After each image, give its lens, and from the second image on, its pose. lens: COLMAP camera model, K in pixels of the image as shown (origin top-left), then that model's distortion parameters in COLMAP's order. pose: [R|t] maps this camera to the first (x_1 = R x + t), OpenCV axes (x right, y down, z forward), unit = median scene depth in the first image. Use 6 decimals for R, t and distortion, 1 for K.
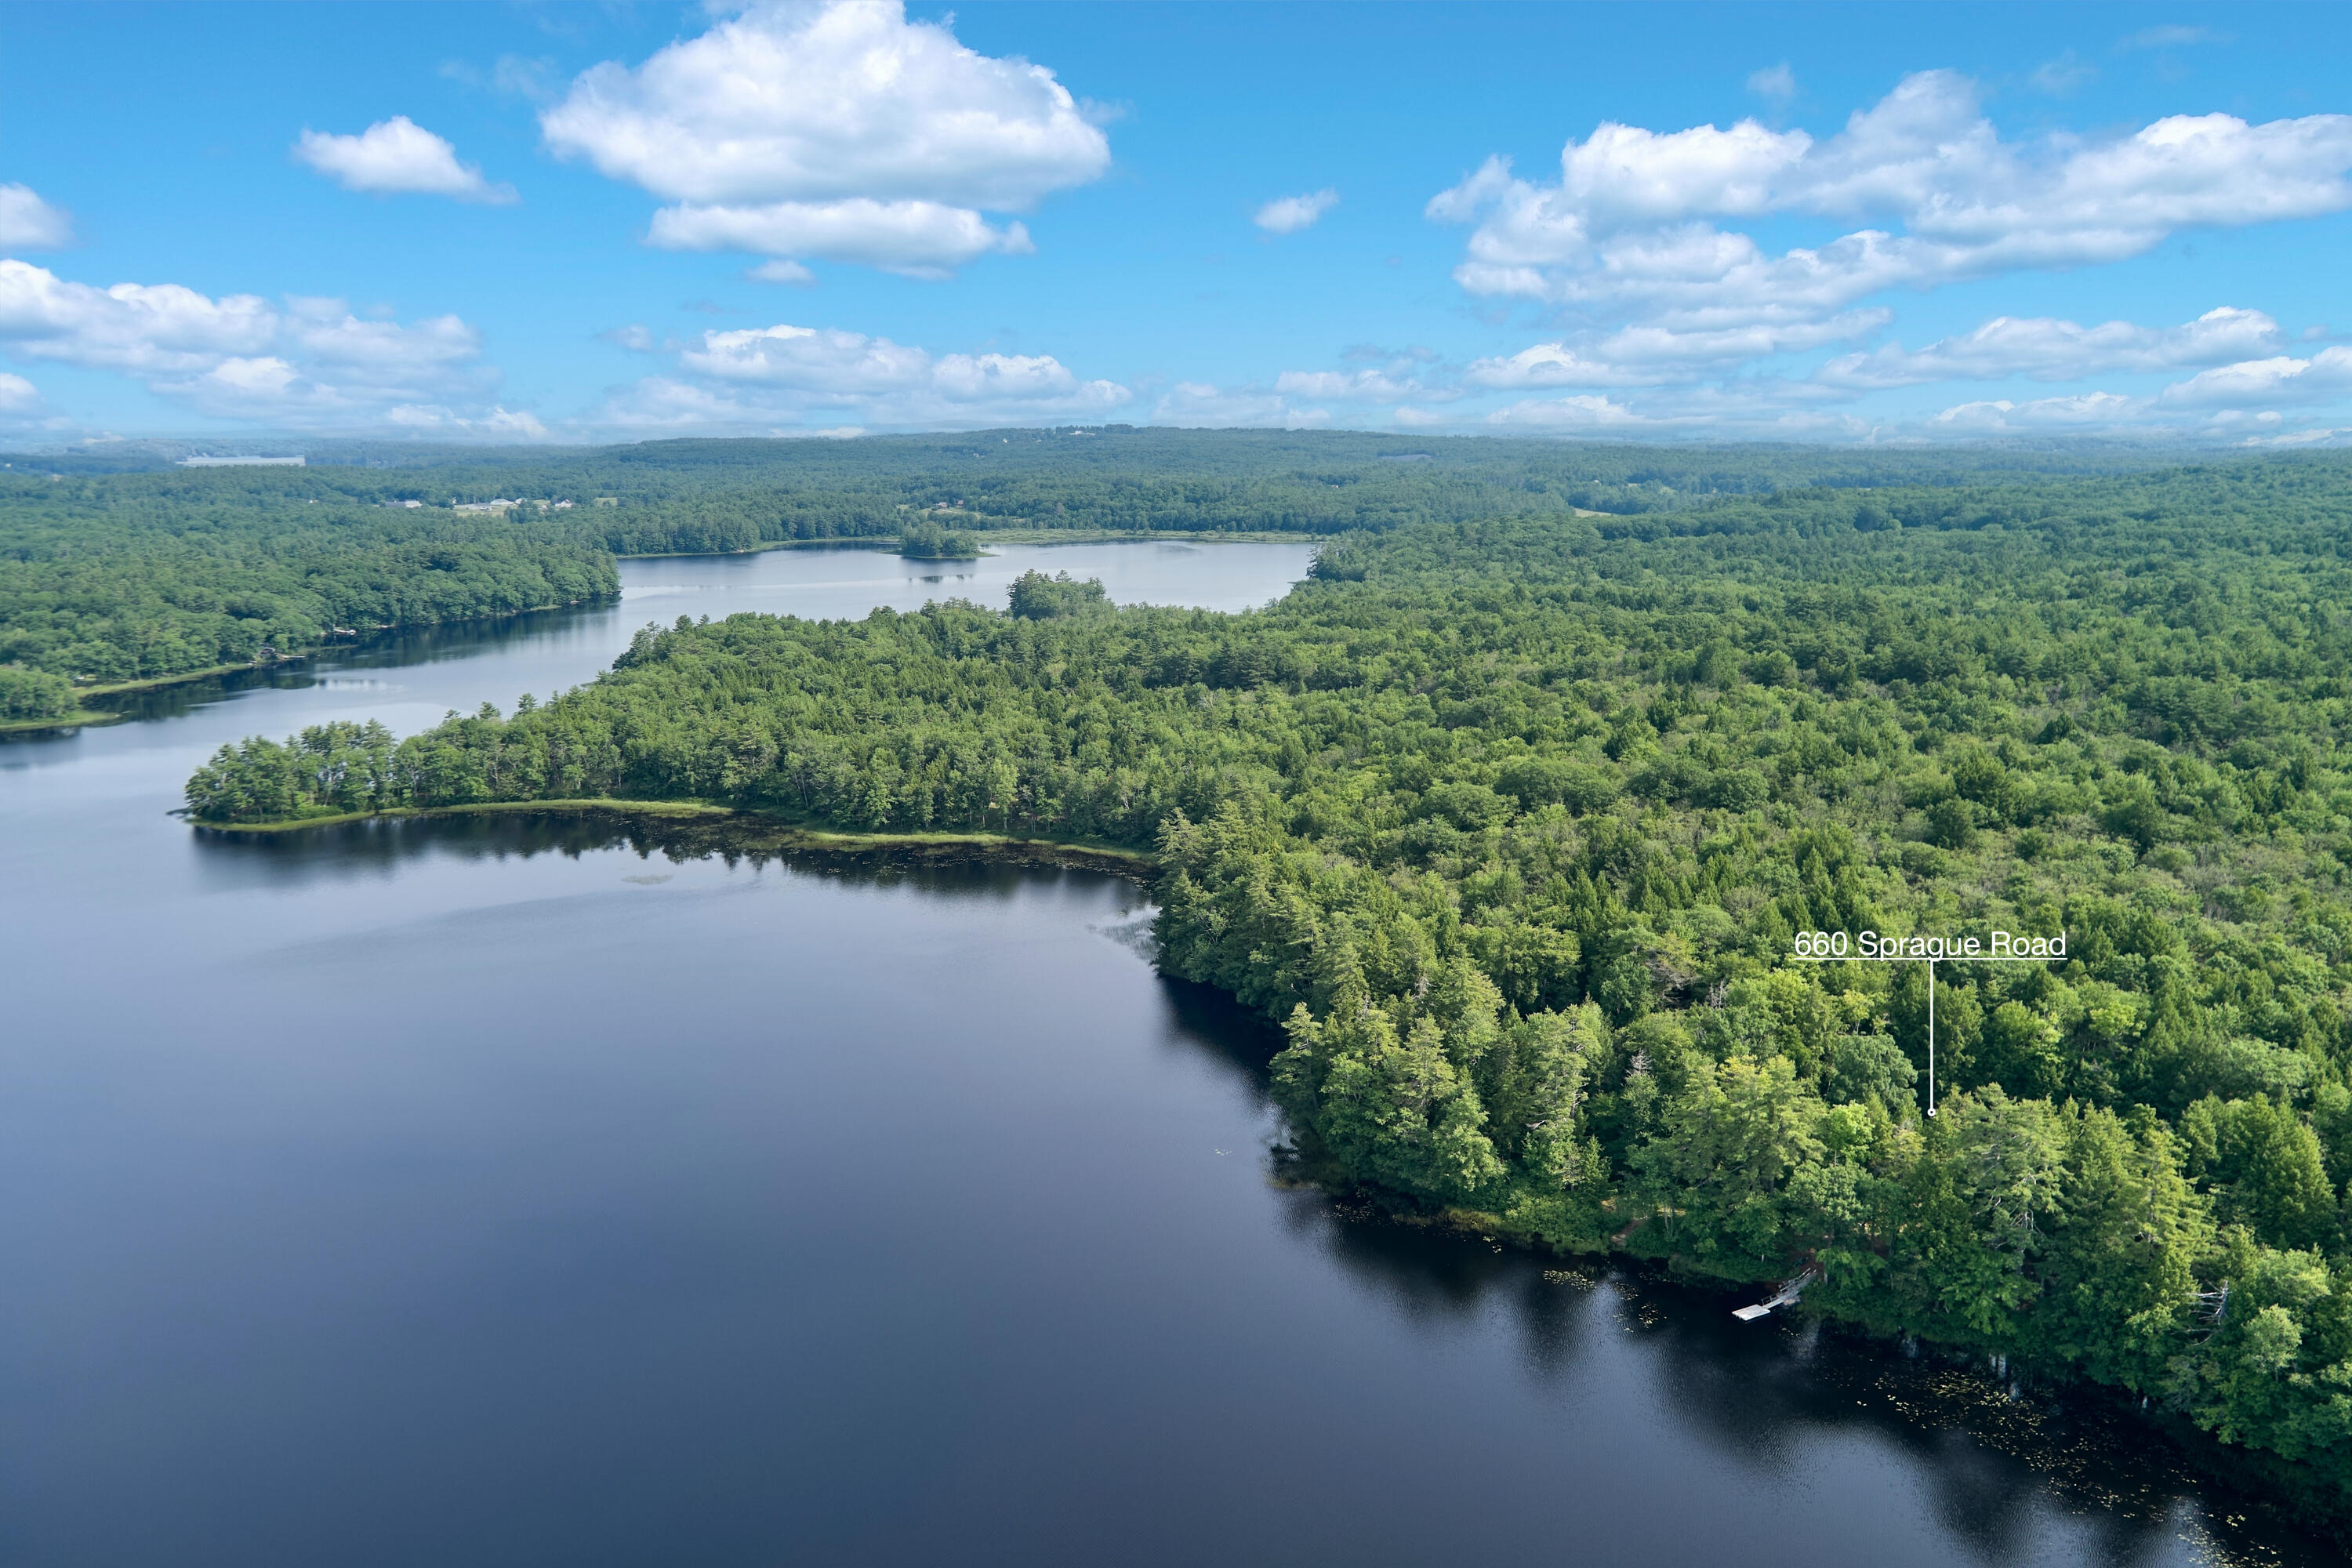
lens RADIAL K [[1920.3, 0, 1177.5], [0, 1920.3, 778.6], [0, 0, 1]] dist [-0.003795, 0.006323]
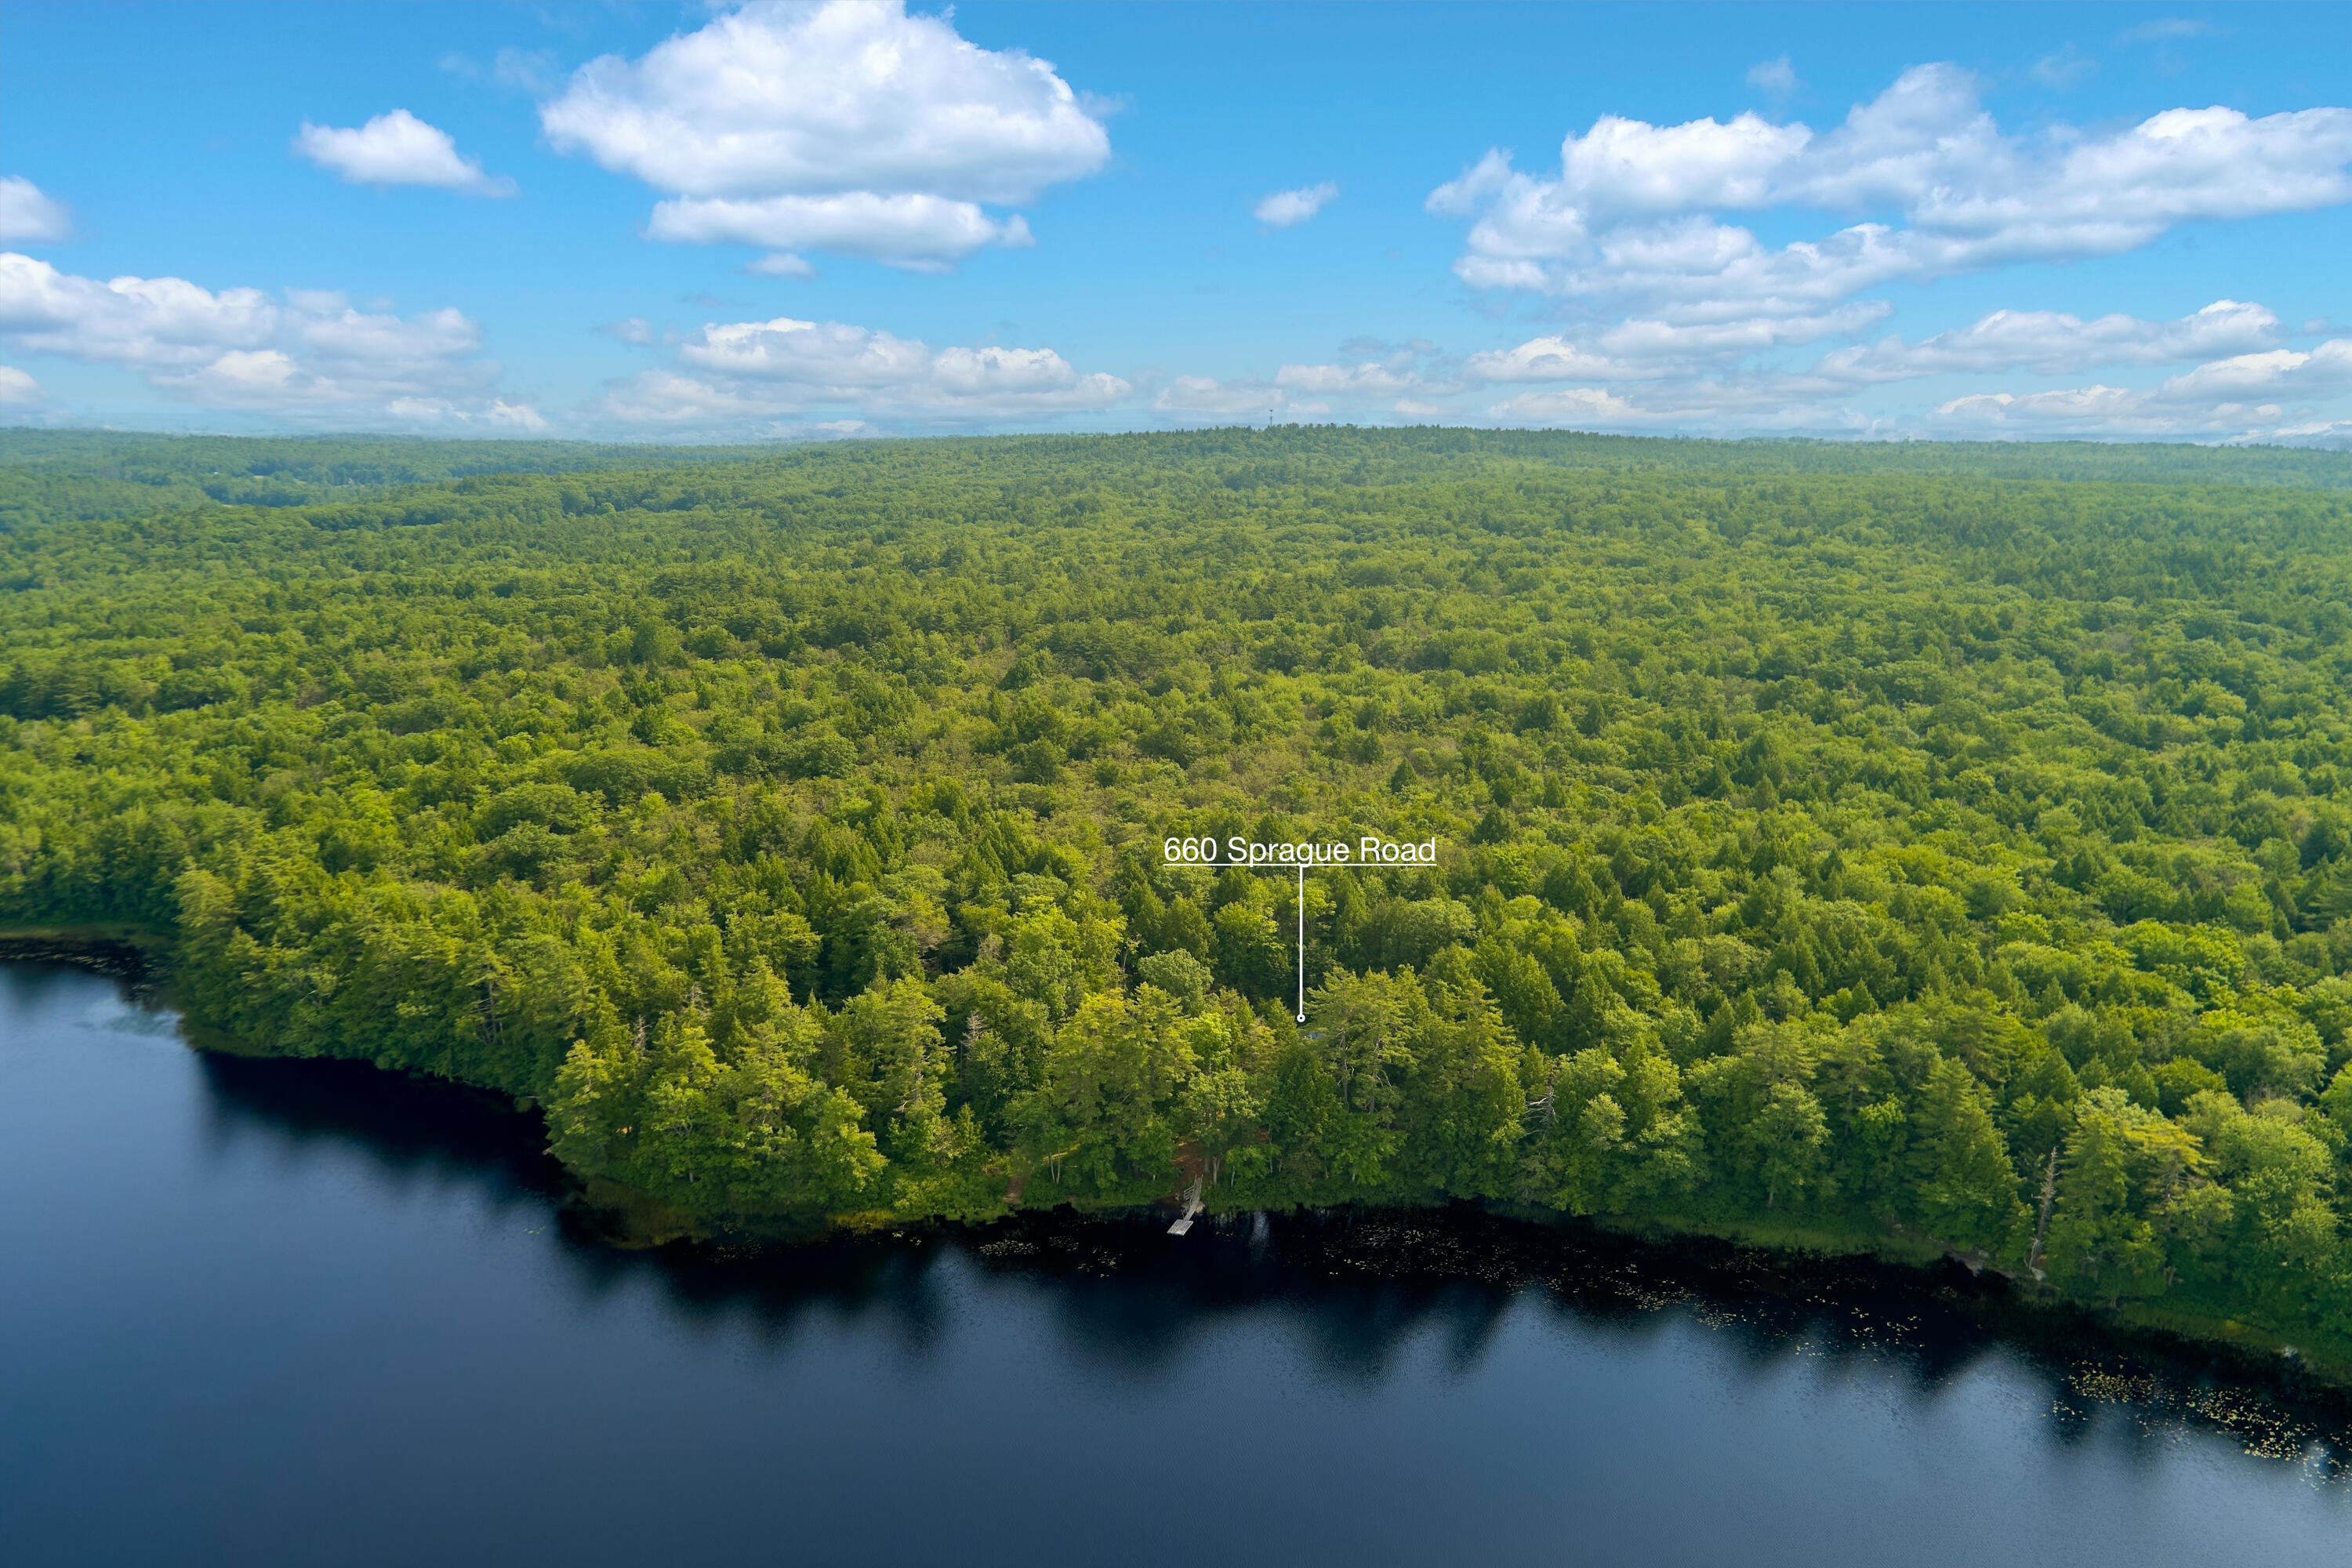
lens RADIAL K [[1920.3, 0, 1177.0], [0, 1920.3, 790.1], [0, 0, 1]] dist [-0.003795, 0.006323]
pose [[0.751554, -0.119710, 0.648719, -0.313328], [0.113700, 0.992186, 0.051367, -0.010215], [-0.649799, 0.035154, 0.759293, 0.179672]]
